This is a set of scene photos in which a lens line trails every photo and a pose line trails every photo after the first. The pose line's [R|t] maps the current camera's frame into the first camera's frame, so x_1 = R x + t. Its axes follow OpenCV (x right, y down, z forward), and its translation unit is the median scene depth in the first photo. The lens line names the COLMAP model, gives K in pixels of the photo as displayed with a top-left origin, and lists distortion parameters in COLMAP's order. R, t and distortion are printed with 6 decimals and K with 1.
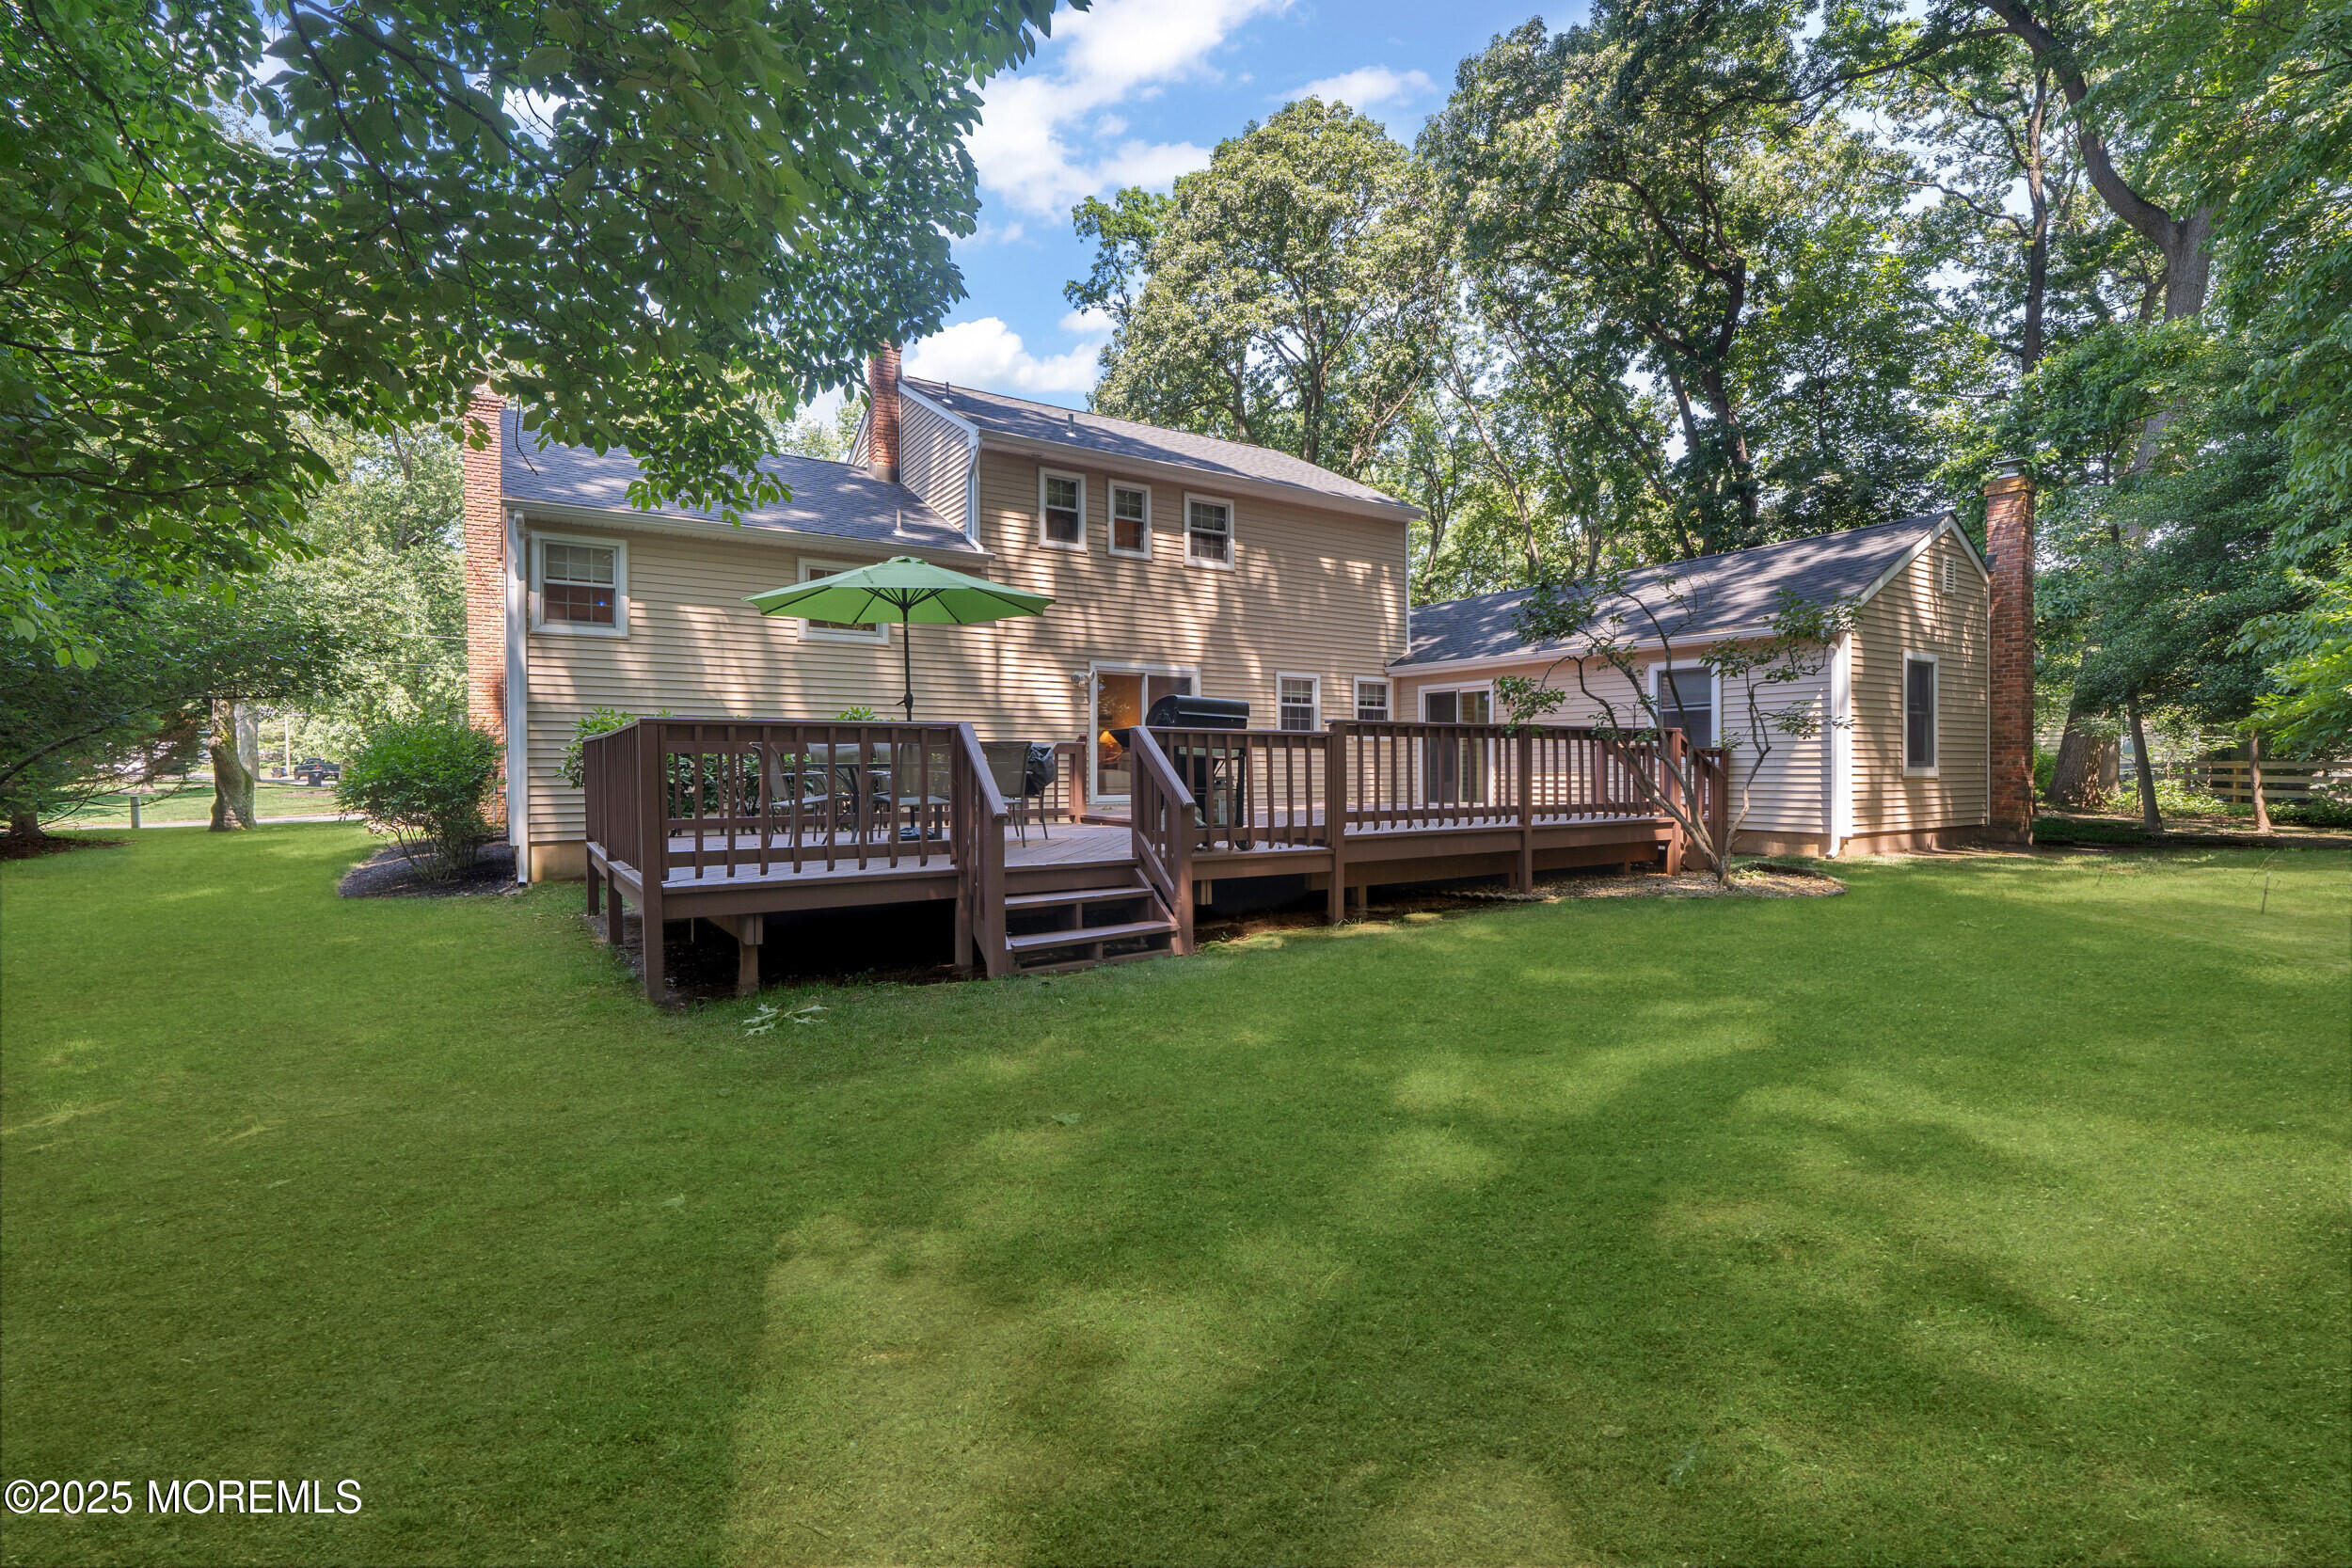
lens RADIAL K [[1066.7, 0, 1175.5], [0, 1066.7, 782.1], [0, 0, 1]] dist [-0.007037, 0.002649]
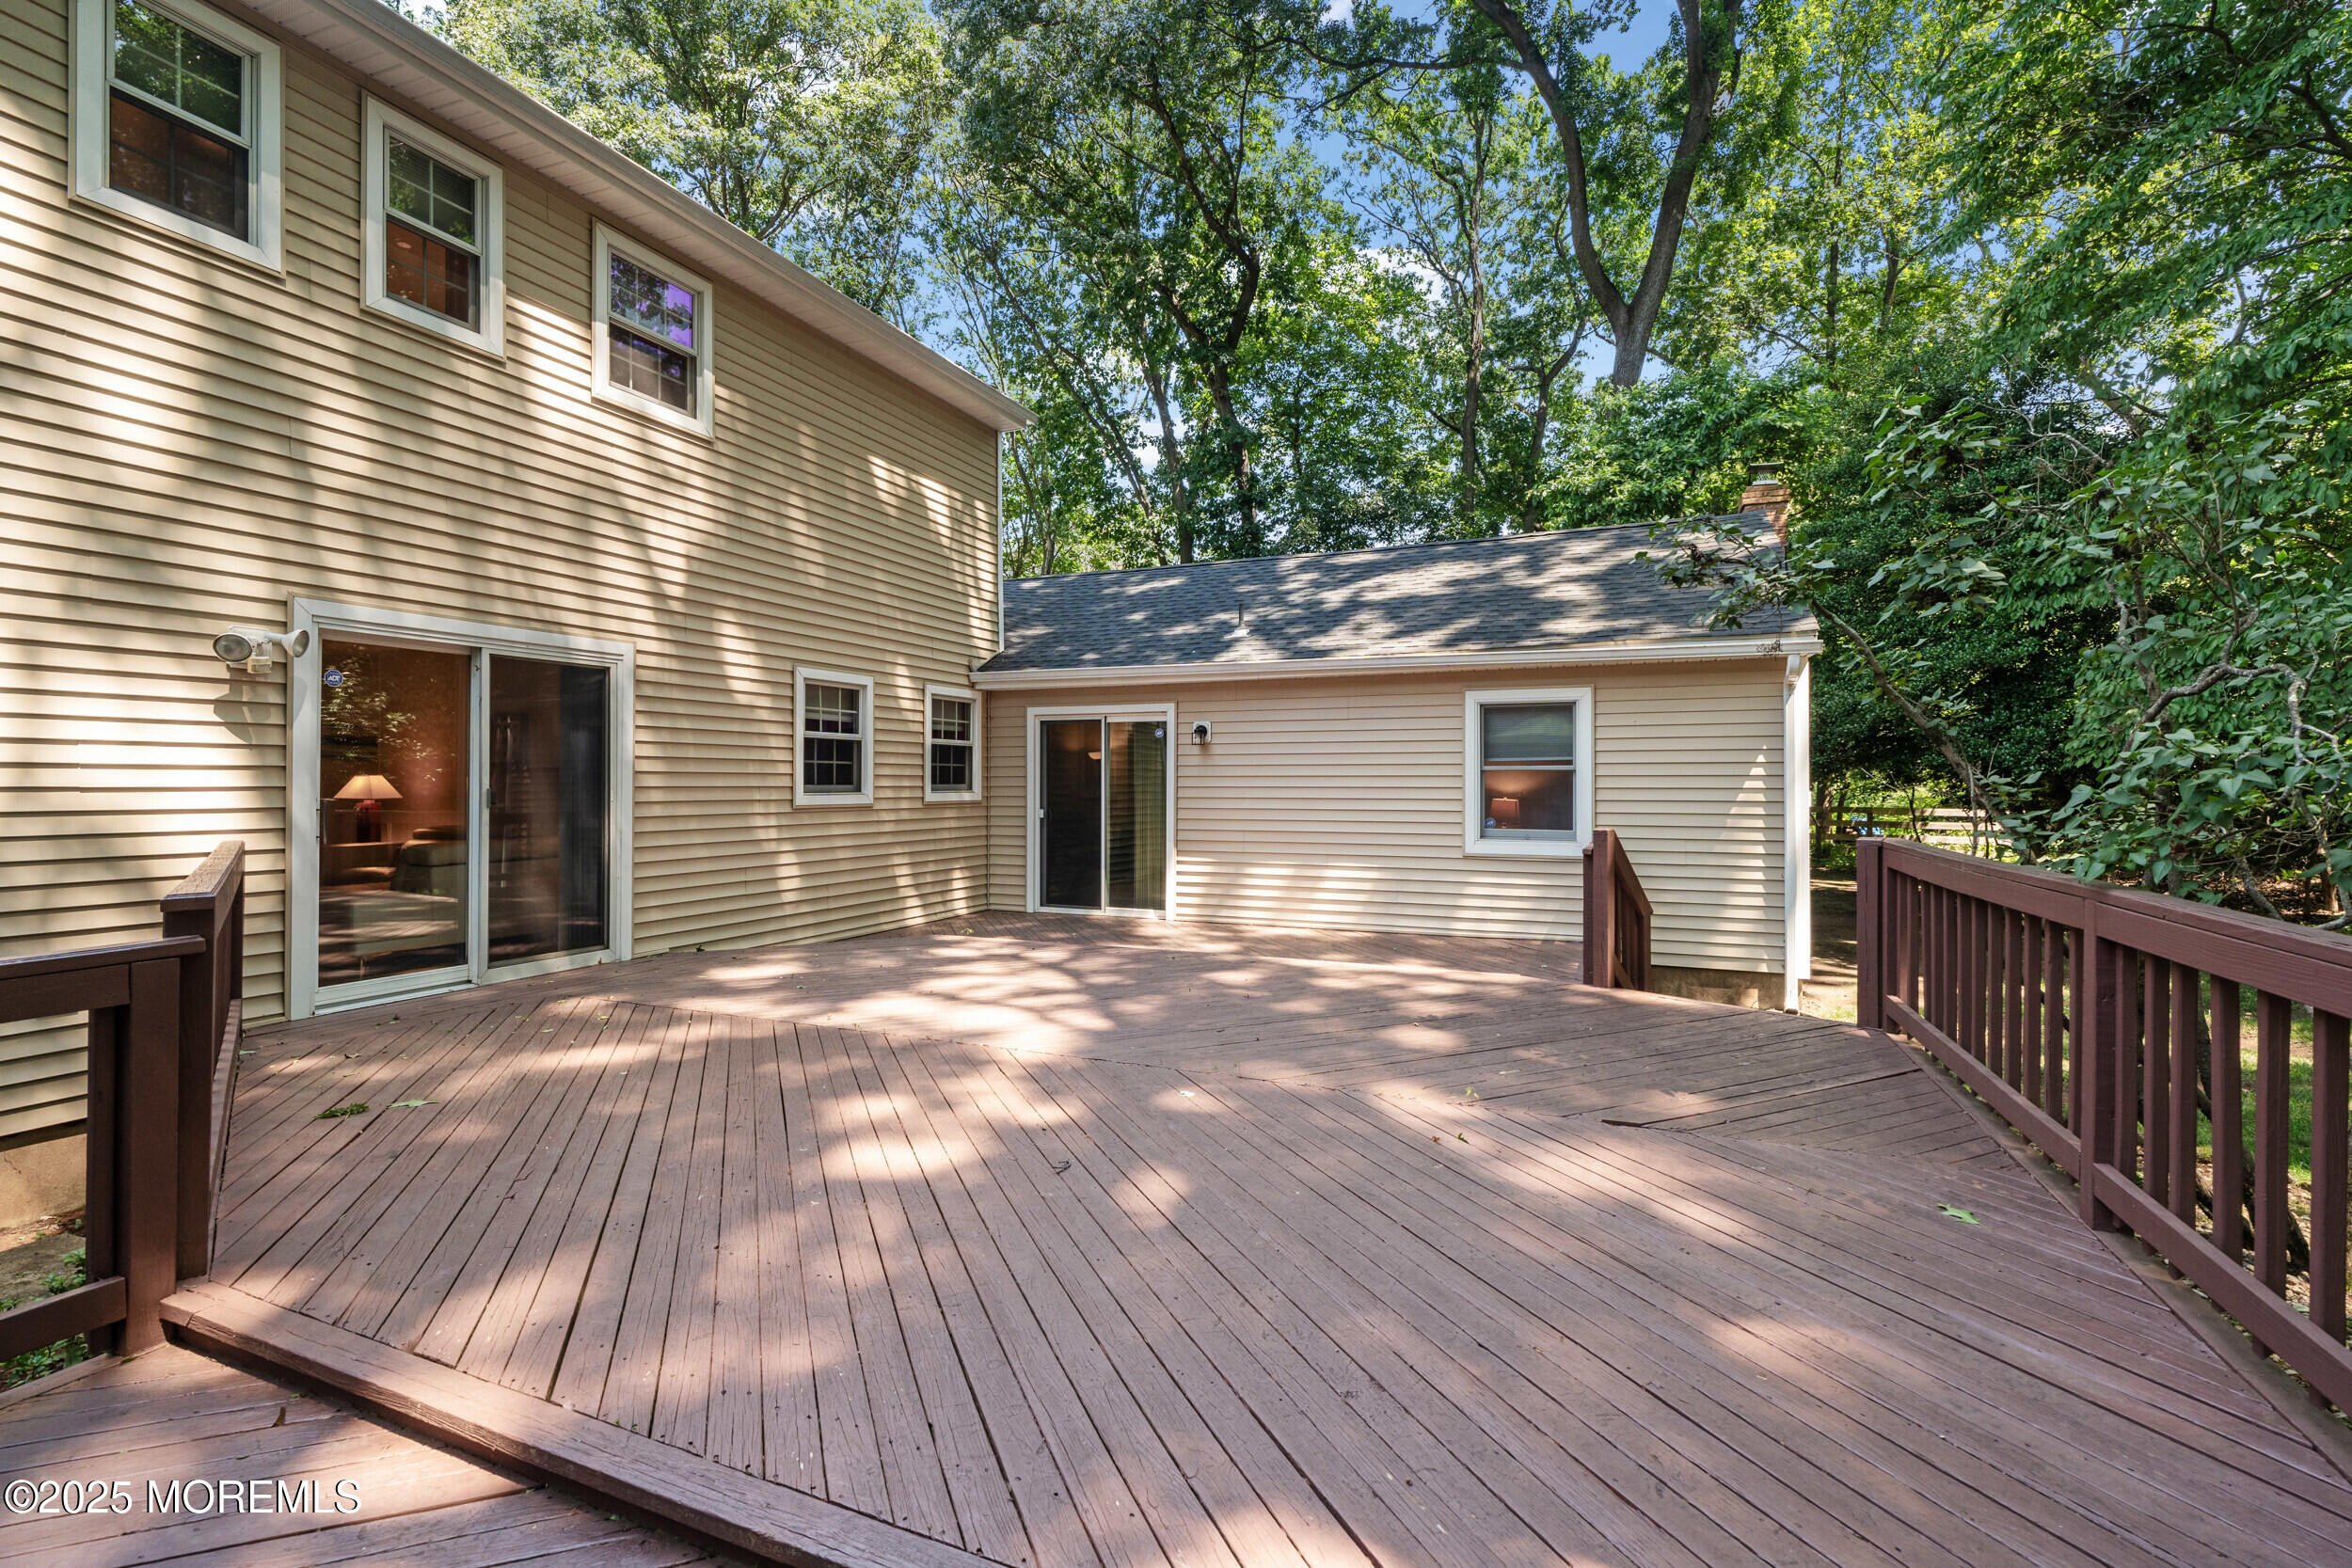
lens RADIAL K [[1066.7, 0, 1188.6], [0, 1066.7, 780.8], [0, 0, 1]] dist [-0.007037, 0.002649]
pose [[0.829868, 0.004368, 0.557943, -0.028143], [0.003258, 0.999914, -0.012674, -0.044273], [-0.557951, 0.012336, 0.829782, 0.490740]]
